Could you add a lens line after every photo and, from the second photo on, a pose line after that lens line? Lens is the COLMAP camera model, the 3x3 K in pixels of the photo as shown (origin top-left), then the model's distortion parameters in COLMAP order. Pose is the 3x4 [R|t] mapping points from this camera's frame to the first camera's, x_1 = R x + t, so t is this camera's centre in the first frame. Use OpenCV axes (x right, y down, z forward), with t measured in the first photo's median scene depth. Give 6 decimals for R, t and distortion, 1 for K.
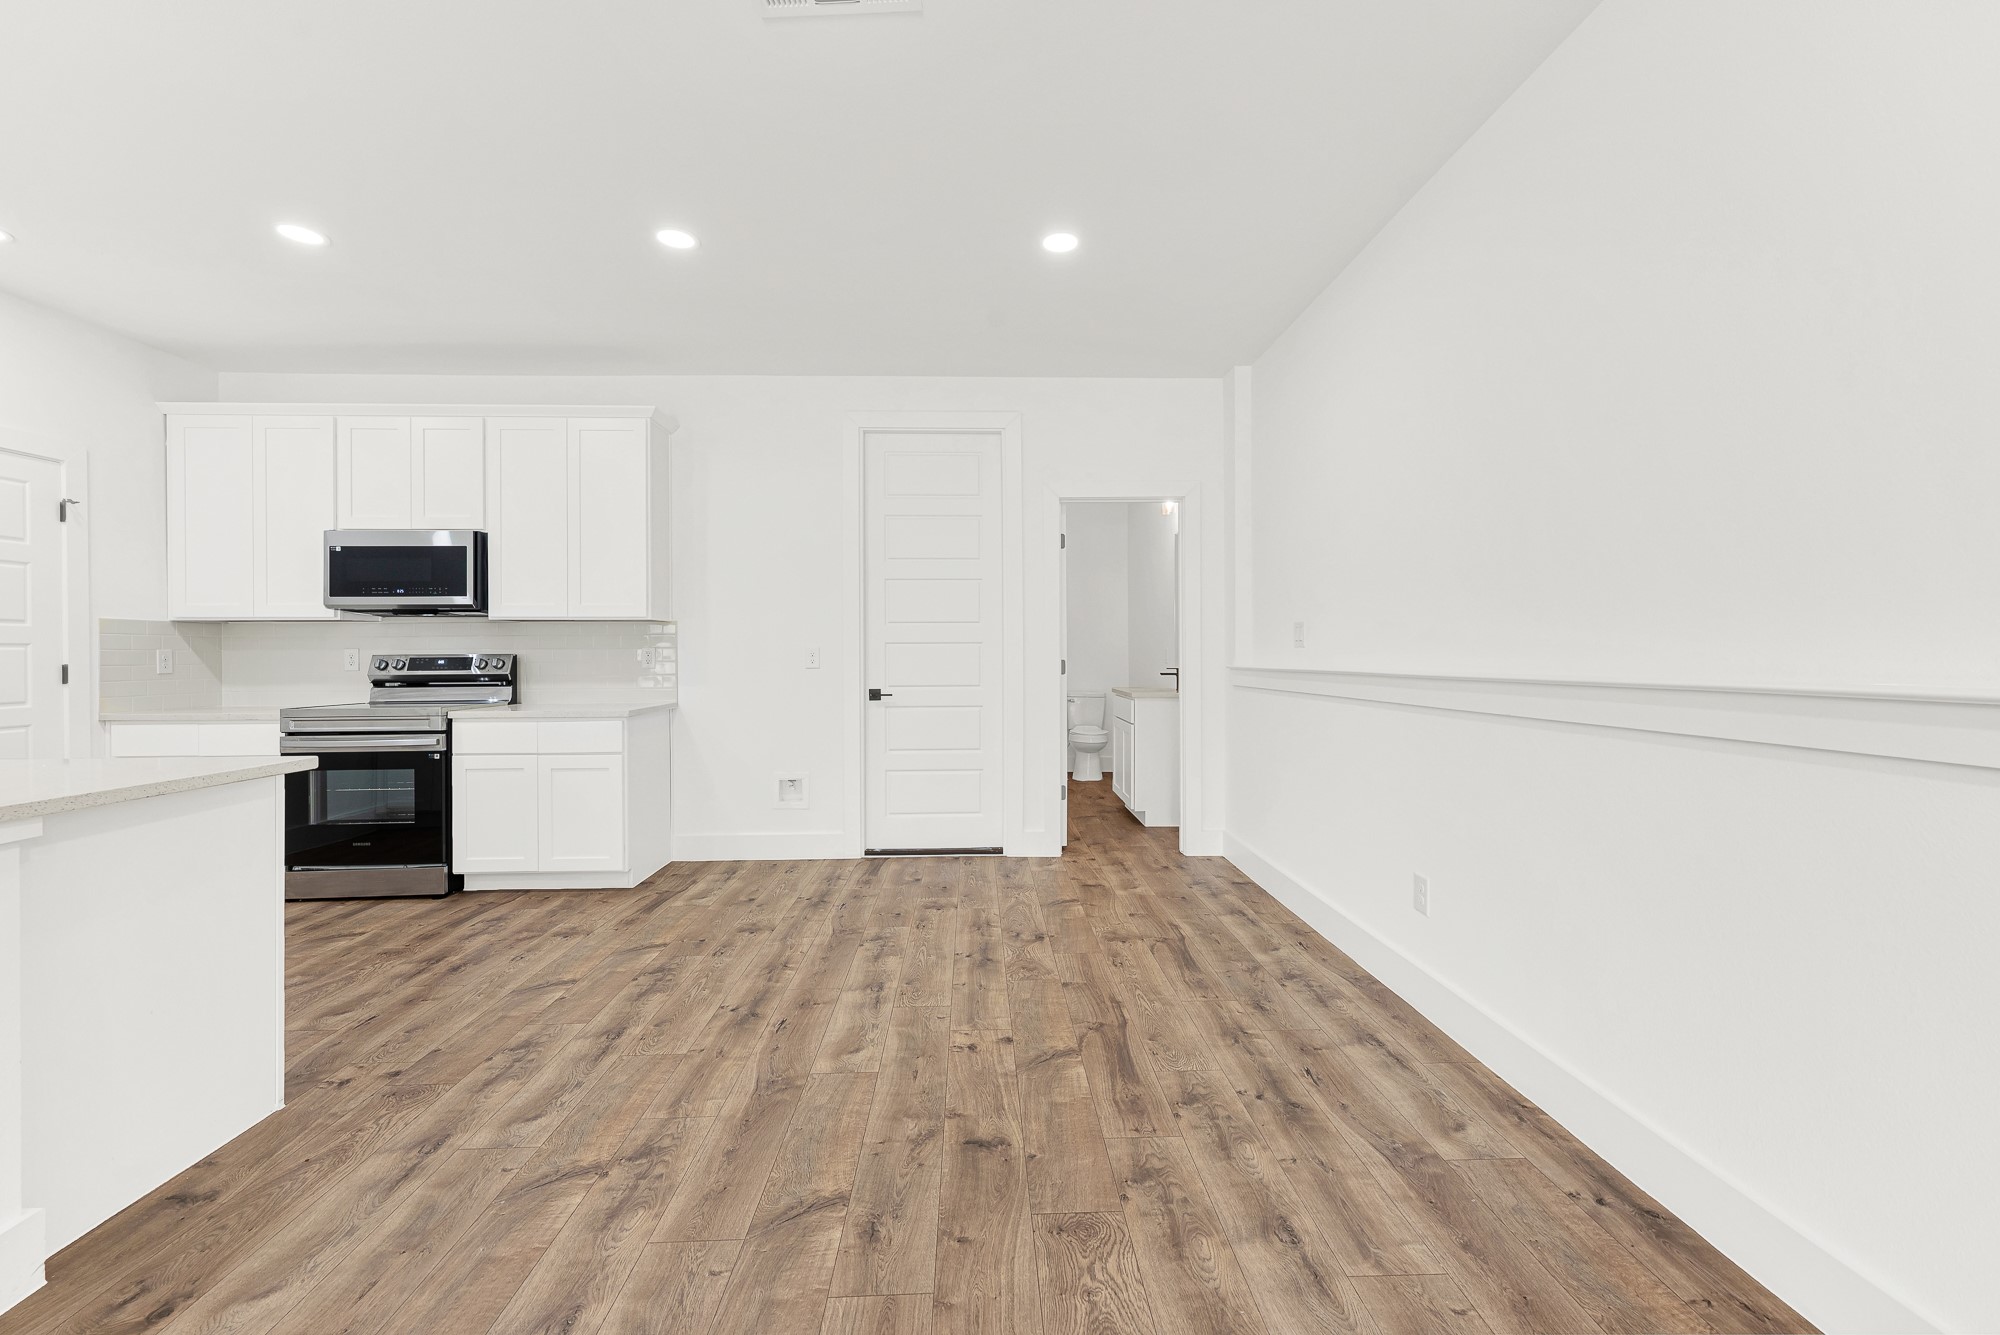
lens RADIAL K [[817.1, 0, 1002.6], [0, 817.1, 655.4], [0, 0, 1]] dist [-0.002007, 0.000583]
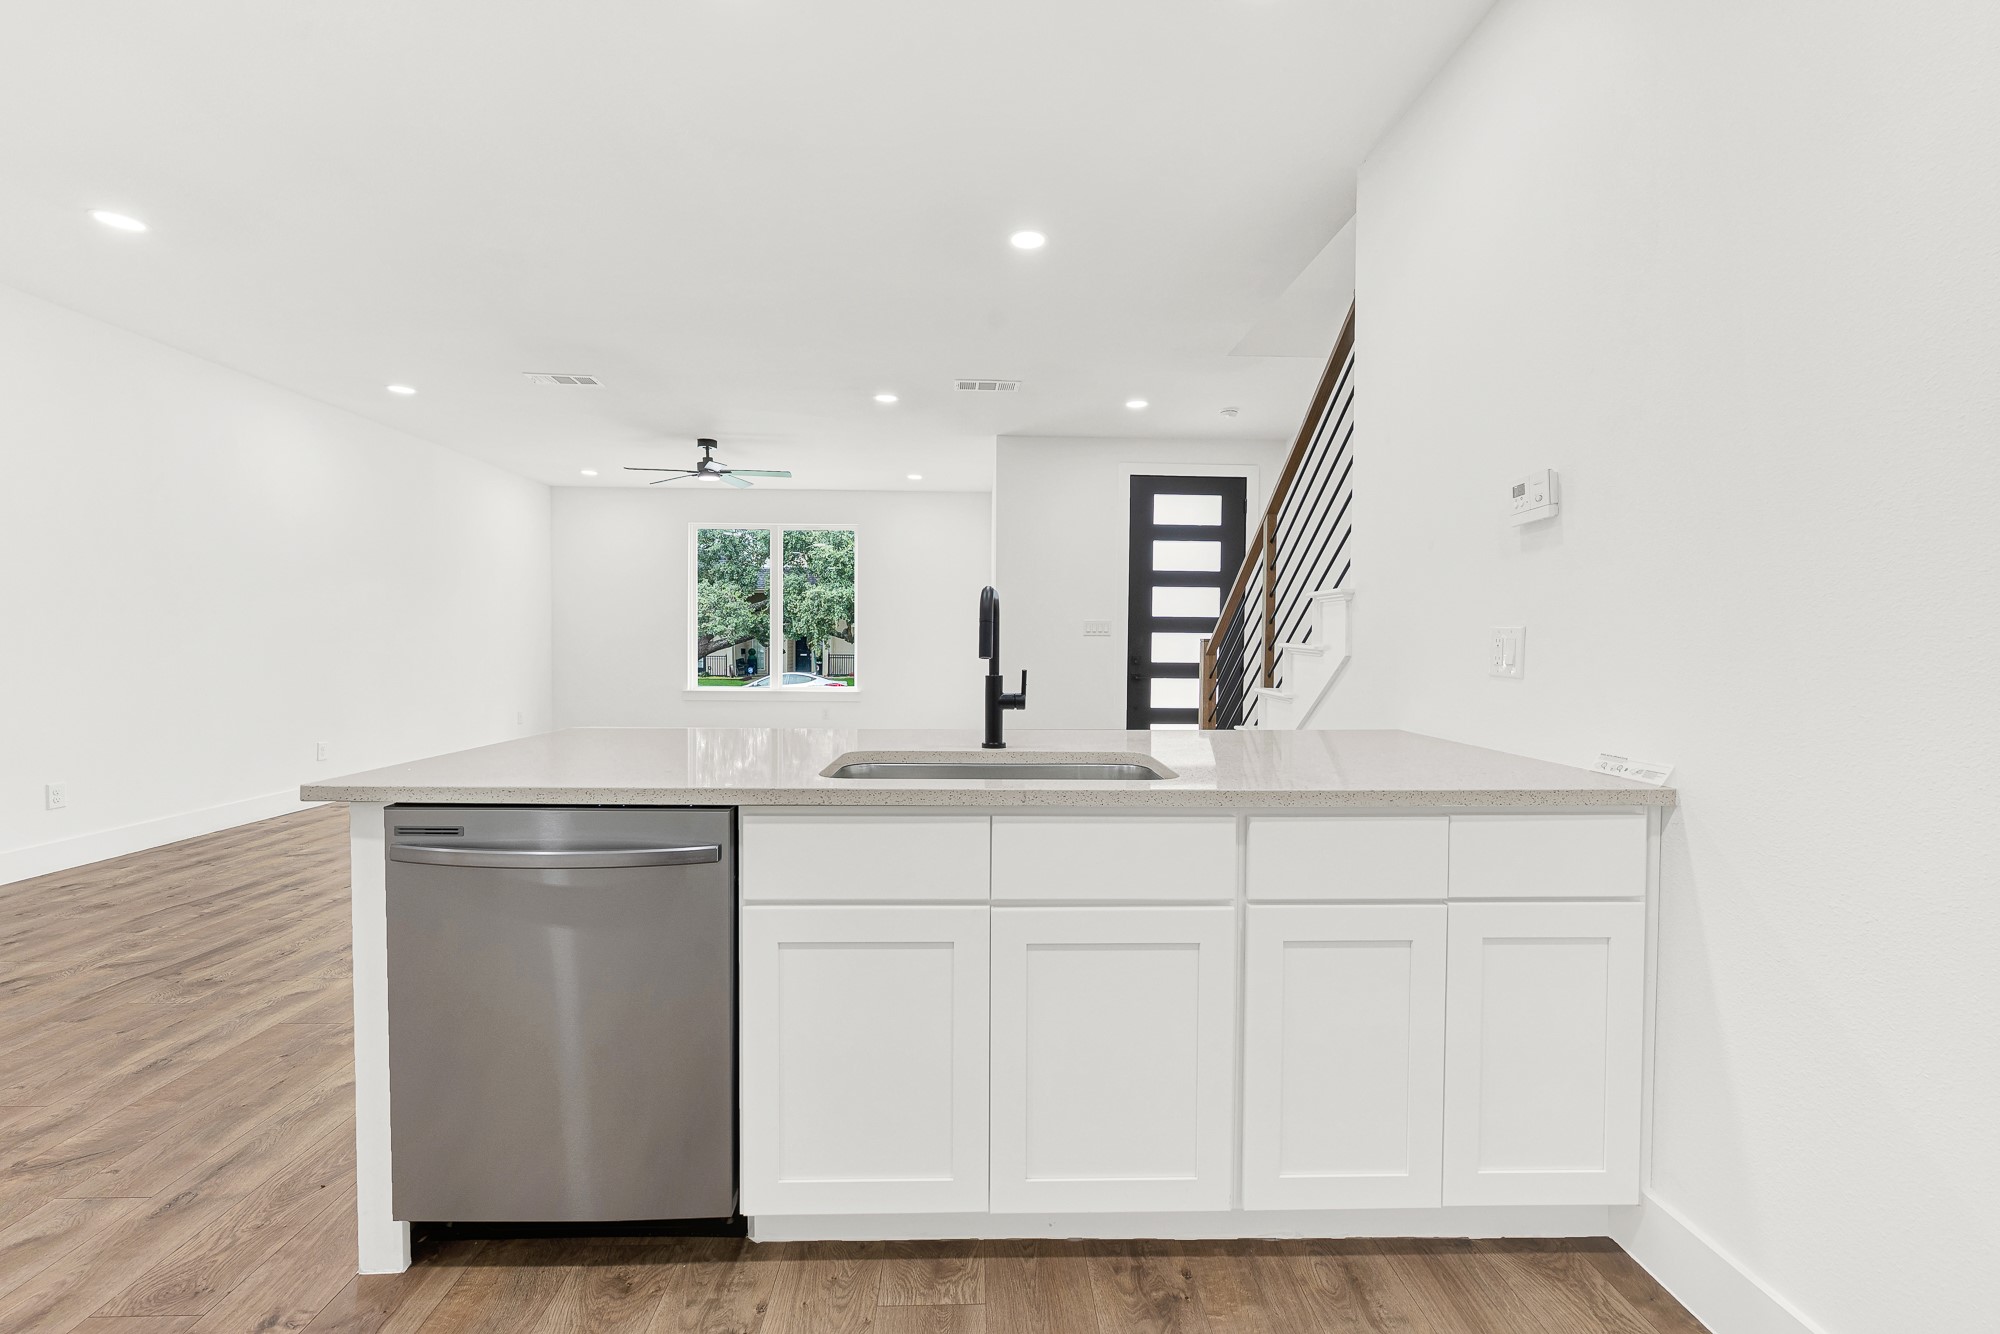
lens RADIAL K [[817.1, 0, 995.1], [0, 817.1, 651.8], [0, 0, 1]] dist [-0.002007, 0.000583]
pose [[-0.999958, -0.008347, 0.003708, -0.772455], [-0.008302, 0.999895, 0.011852, 0.002565], [-0.003807, 0.011821, -0.999923, 0.917232]]
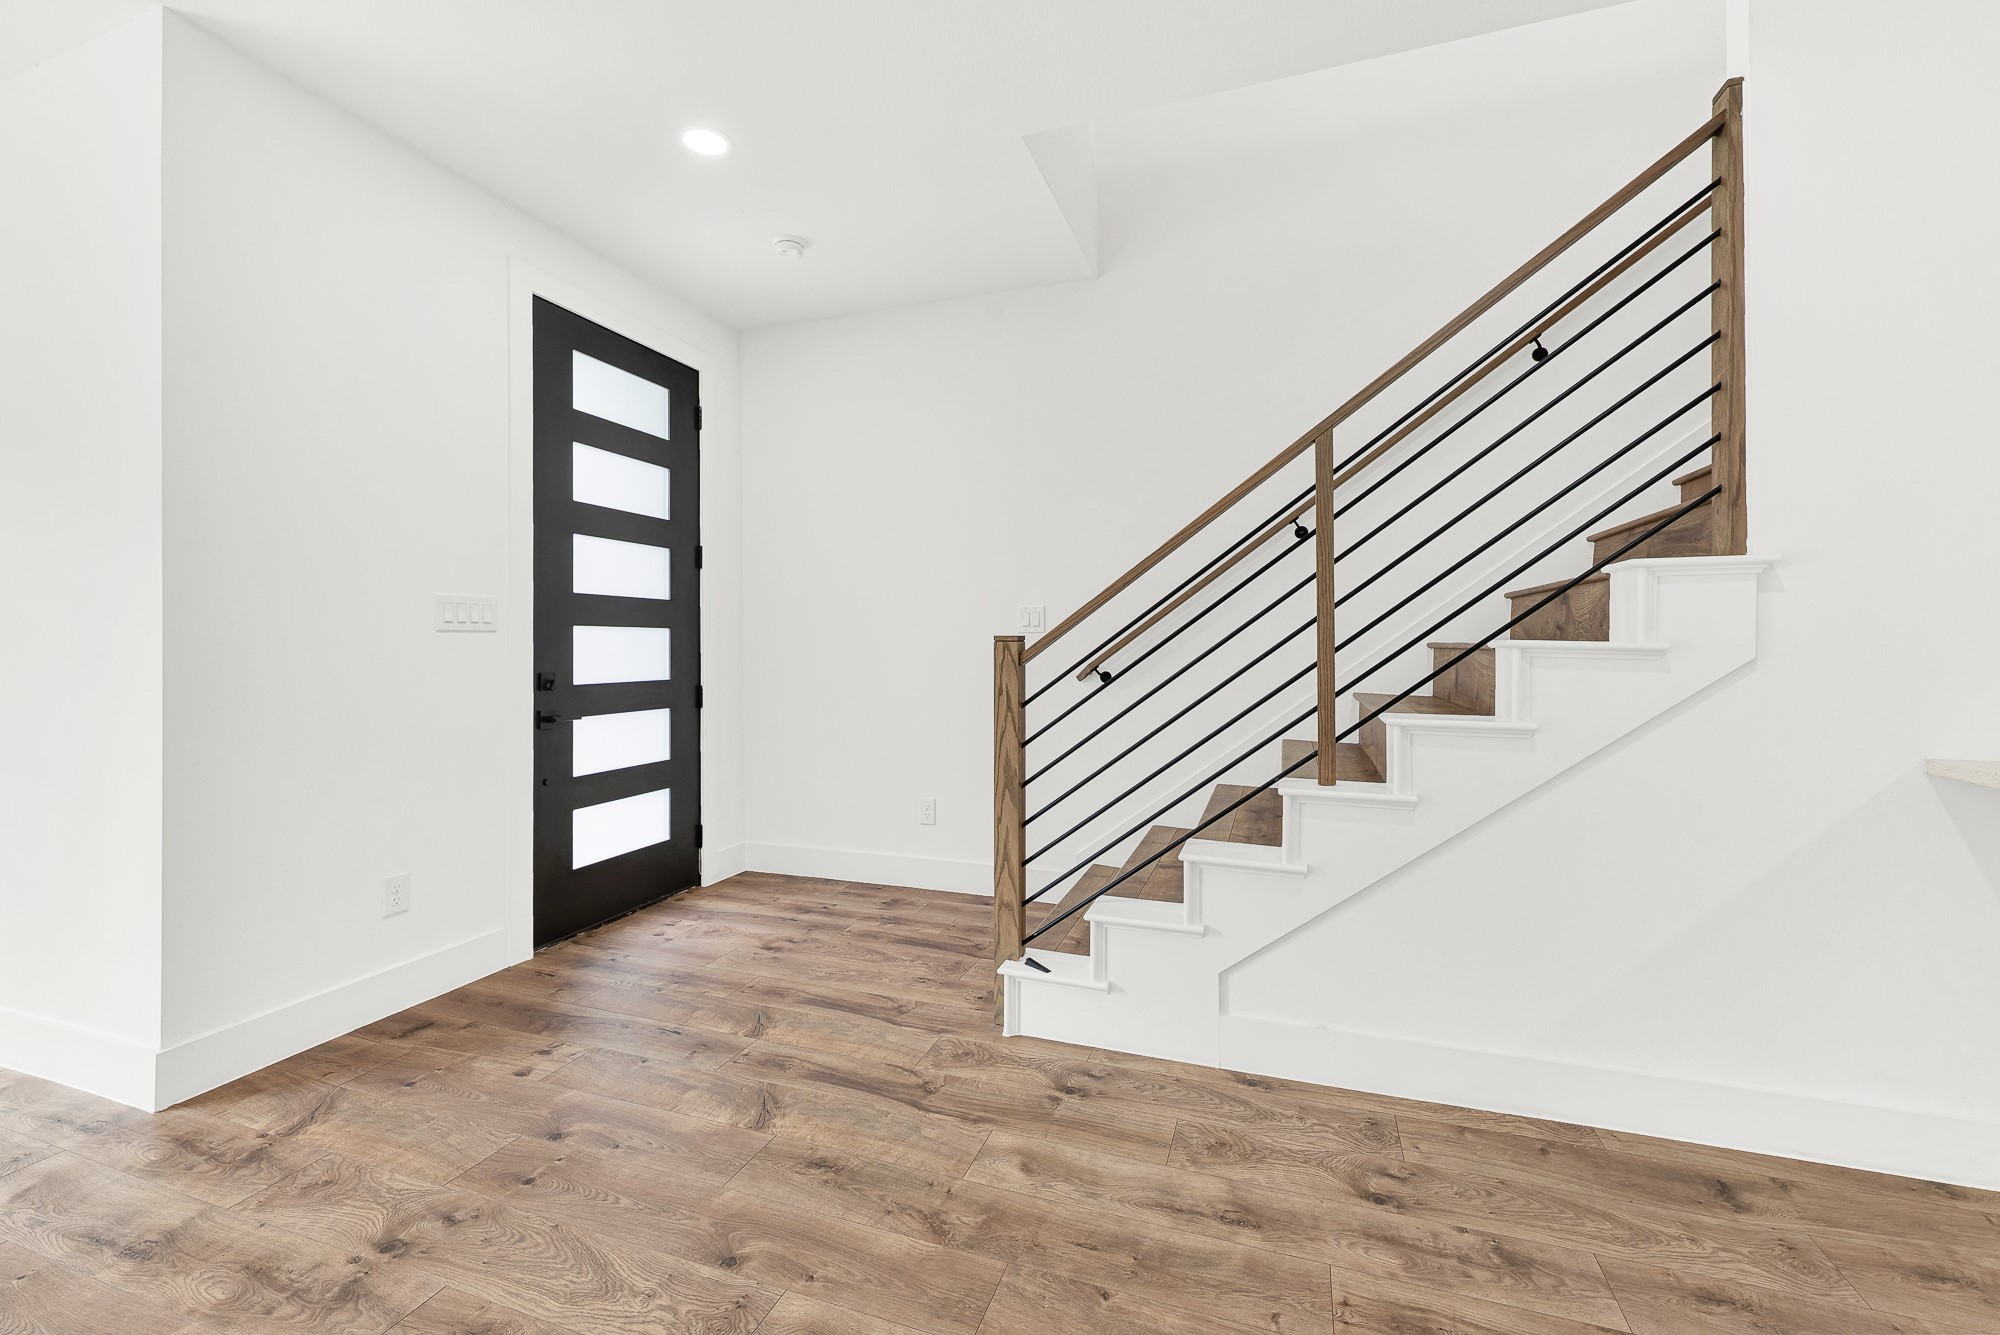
lens RADIAL K [[817.1, 0, 1022.9], [0, 817.1, 635.3], [0, 0, 1]] dist [-0.002007, 0.000583]
pose [[-0.355476, -0.010660, -0.934625, -0.472542], [0.005710, 0.999892, -0.013577, 0.005359], [0.934668, -0.010163, -0.355376, -0.021647]]
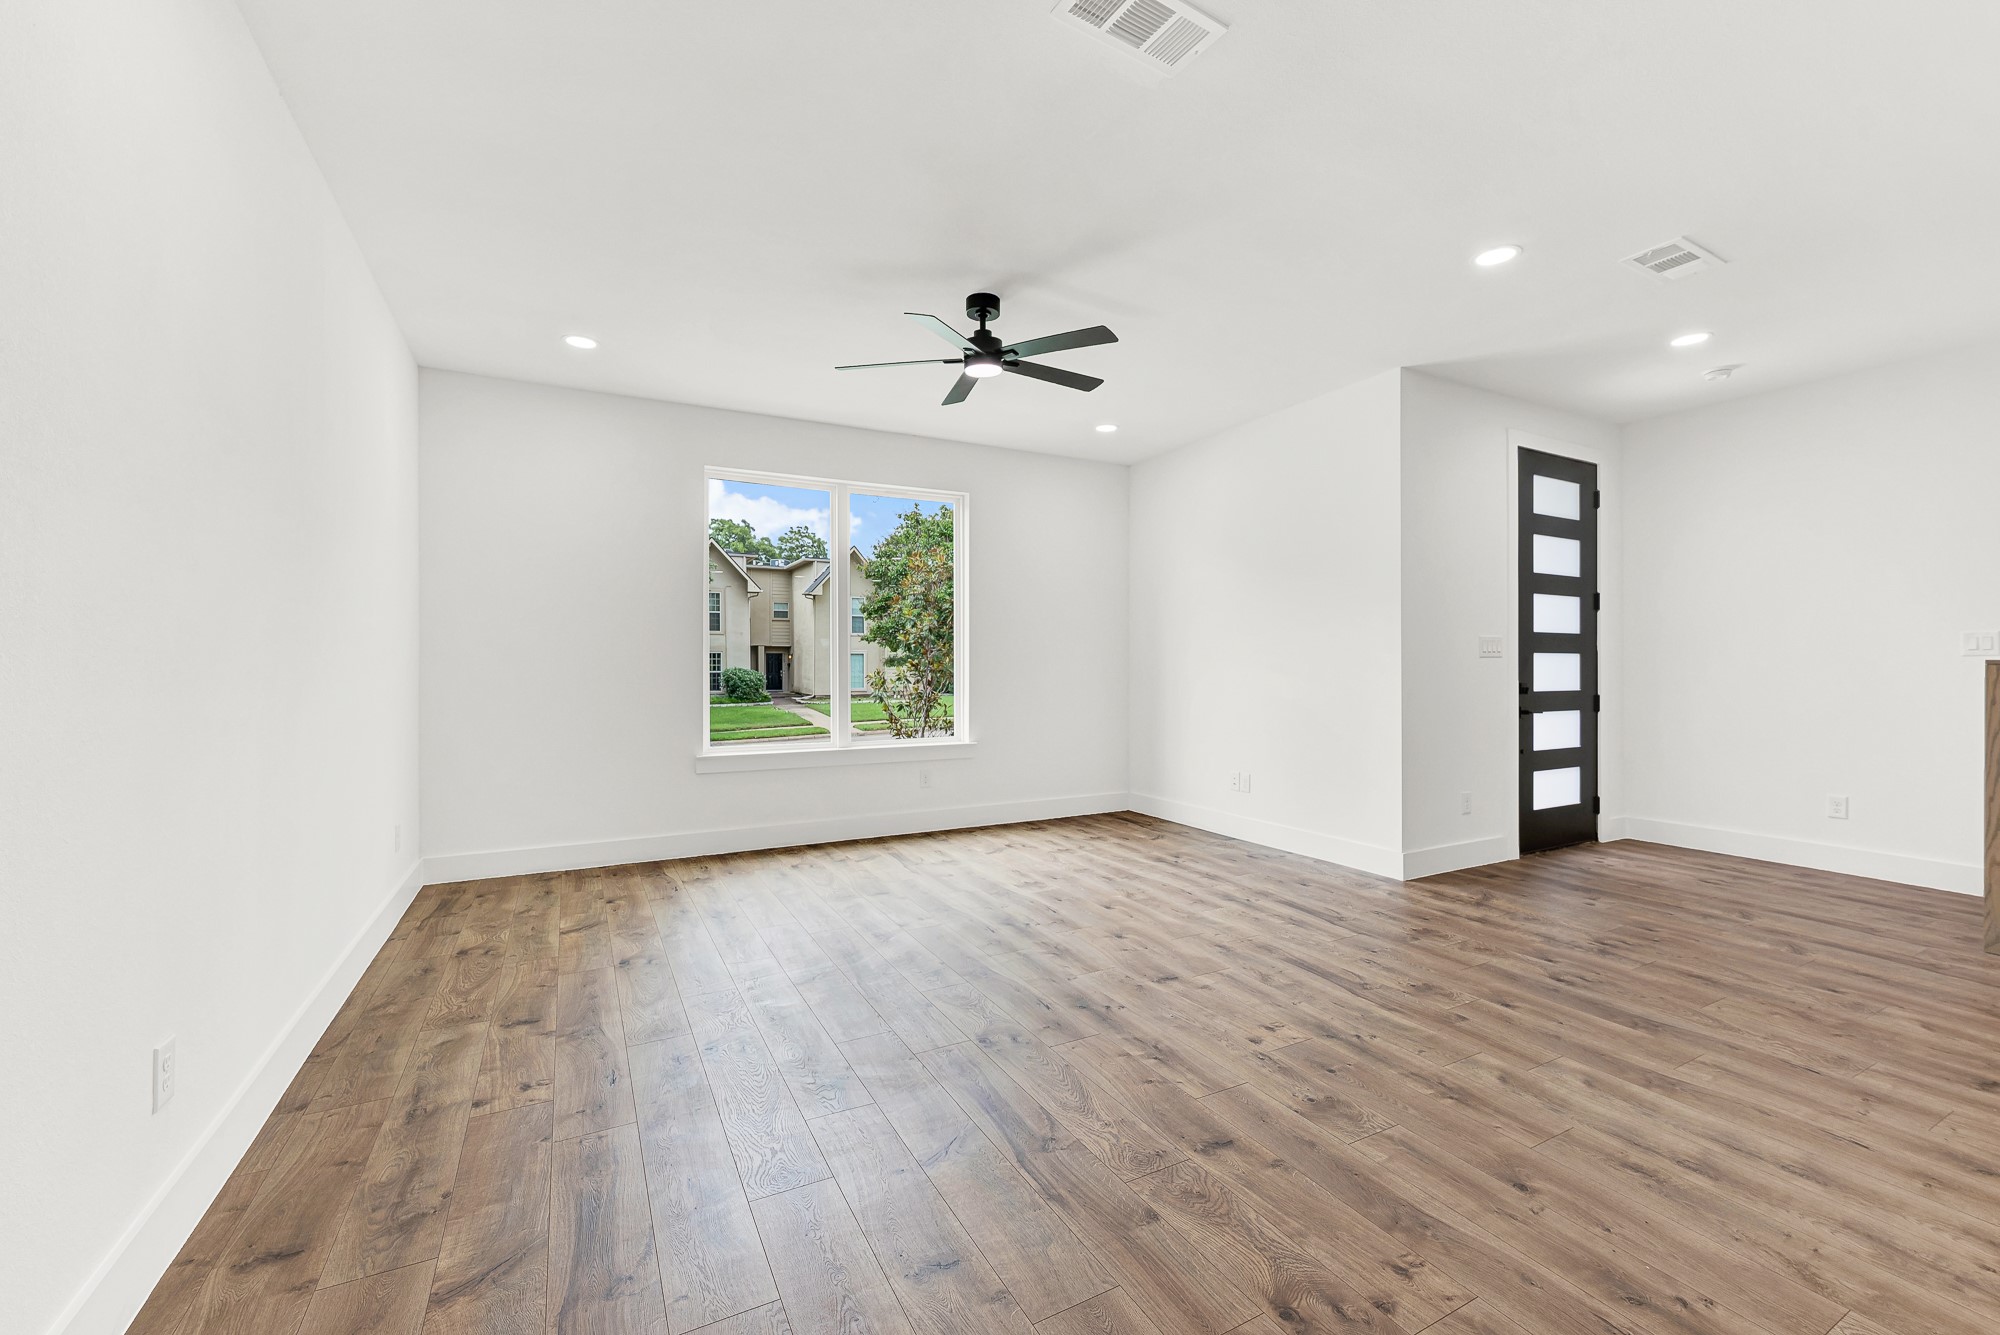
lens RADIAL K [[817.1, 0, 1006.3], [0, 817.1, 658.6], [0, 0, 1]] dist [-0.002007, 0.000583]
pose [[-0.898192, -0.001951, -0.439599, 0.224298], [0.000350, 0.999987, -0.005153, -0.003065], [0.439603, -0.004782, -0.898180, 0.046678]]
